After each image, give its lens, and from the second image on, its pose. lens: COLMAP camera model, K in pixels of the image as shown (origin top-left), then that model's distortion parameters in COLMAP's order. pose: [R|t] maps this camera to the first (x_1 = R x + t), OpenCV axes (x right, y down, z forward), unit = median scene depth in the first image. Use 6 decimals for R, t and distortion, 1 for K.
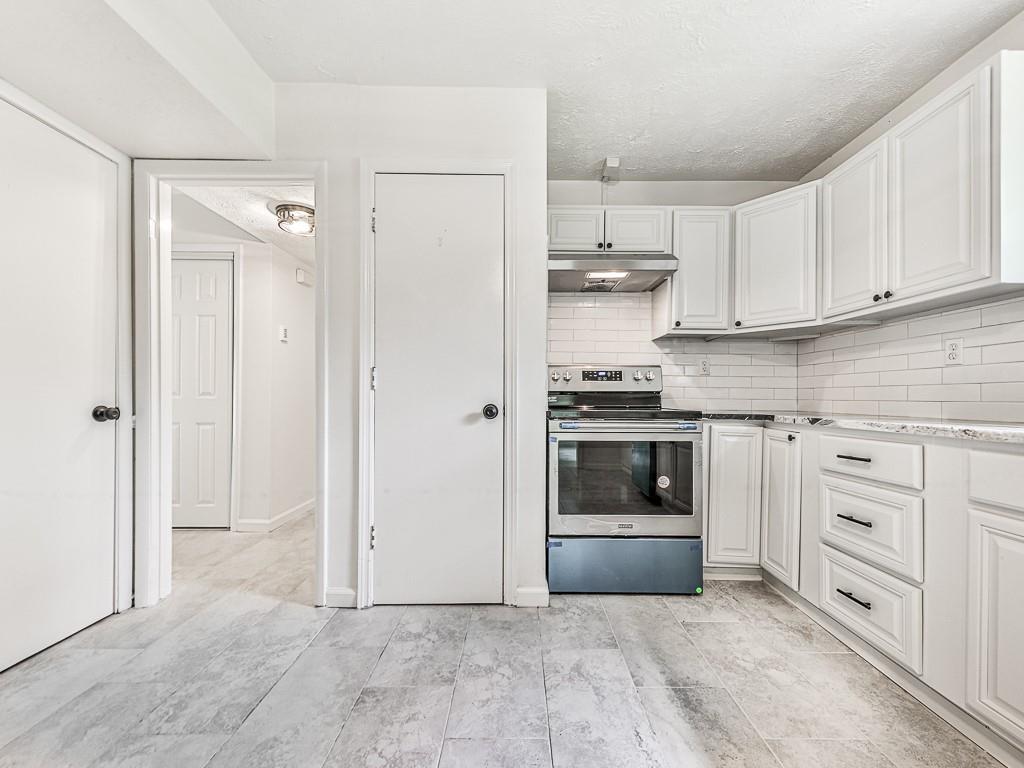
lens RADIAL K [[397.1, 0, 518.6], [0, 397.1, 397.4], [0, 0, 1]] dist [0.011534, -0.000127]
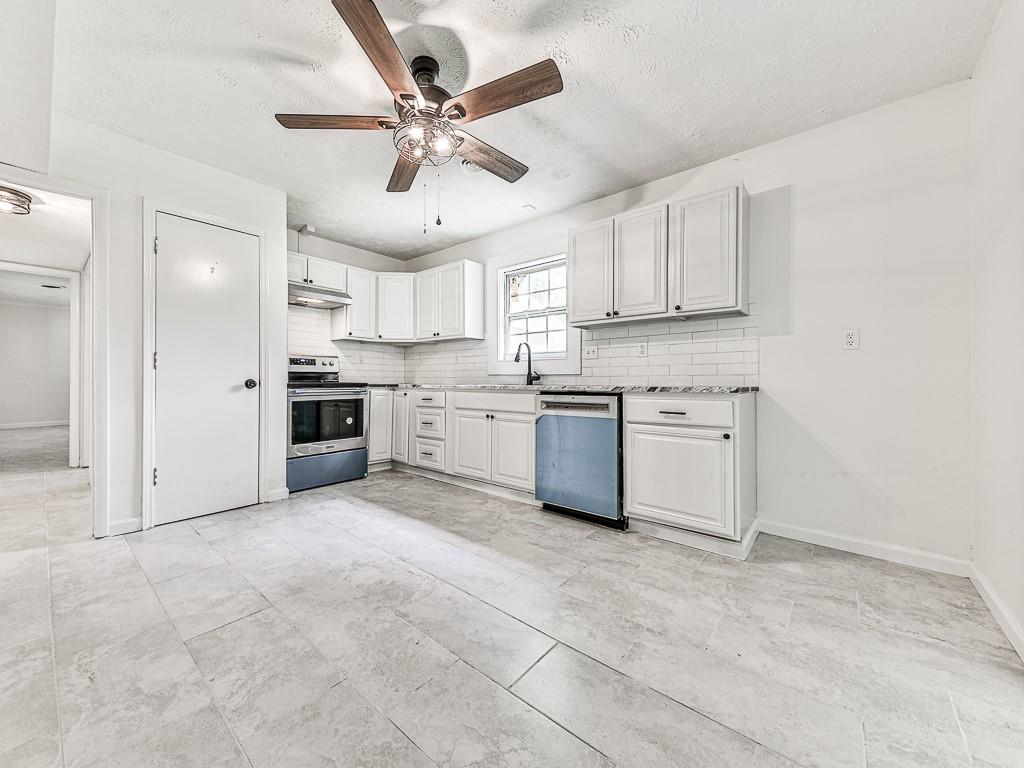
lens RADIAL K [[392.2, 0, 487.3], [0, 392.2, 376.9], [0, 0, 1]] dist [0.011961, -0.000502]
pose [[0.663387, 0.001791, 0.748275, -0.592973], [-0.000281, 0.999998, -0.002145, 0.010468], [-0.748277, 0.001213, 0.663386, -0.718909]]
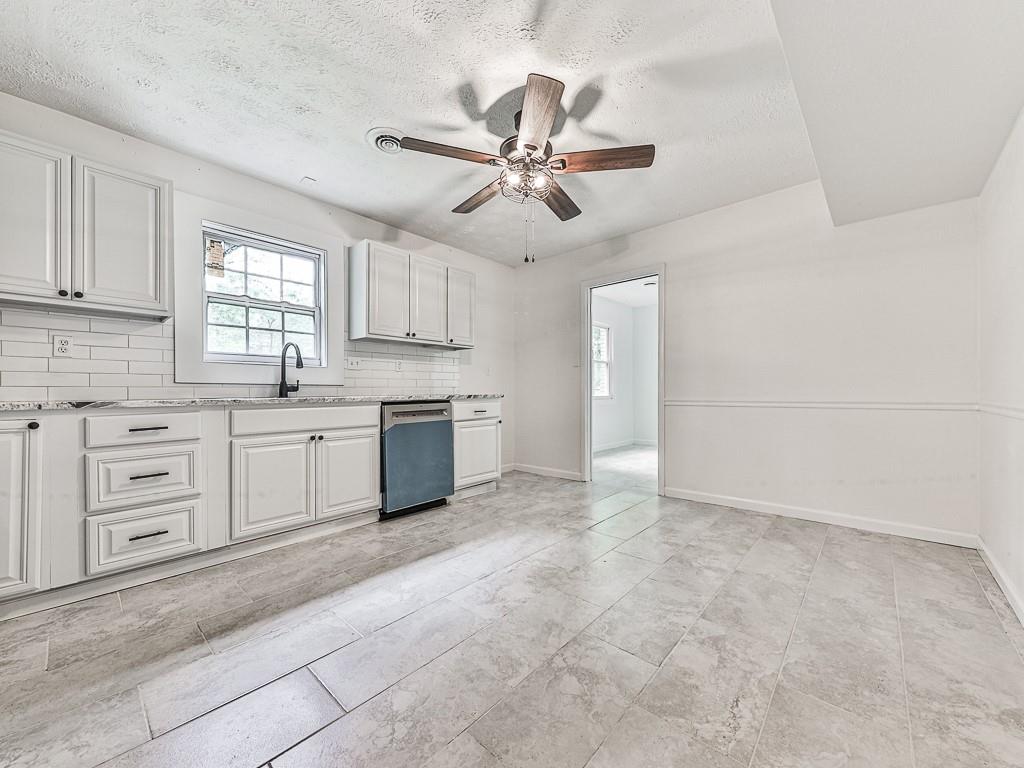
lens RADIAL K [[388.7, 0, 516.4], [0, 388.7, 389.3], [0, 0, 1]] dist [0.019718, -0.000026]
pose [[-0.736942, 0.002049, 0.675953, -0.695165], [-0.000629, 0.999993, -0.003716, 0.019306], [-0.675955, -0.003164, -0.736936, 0.852254]]
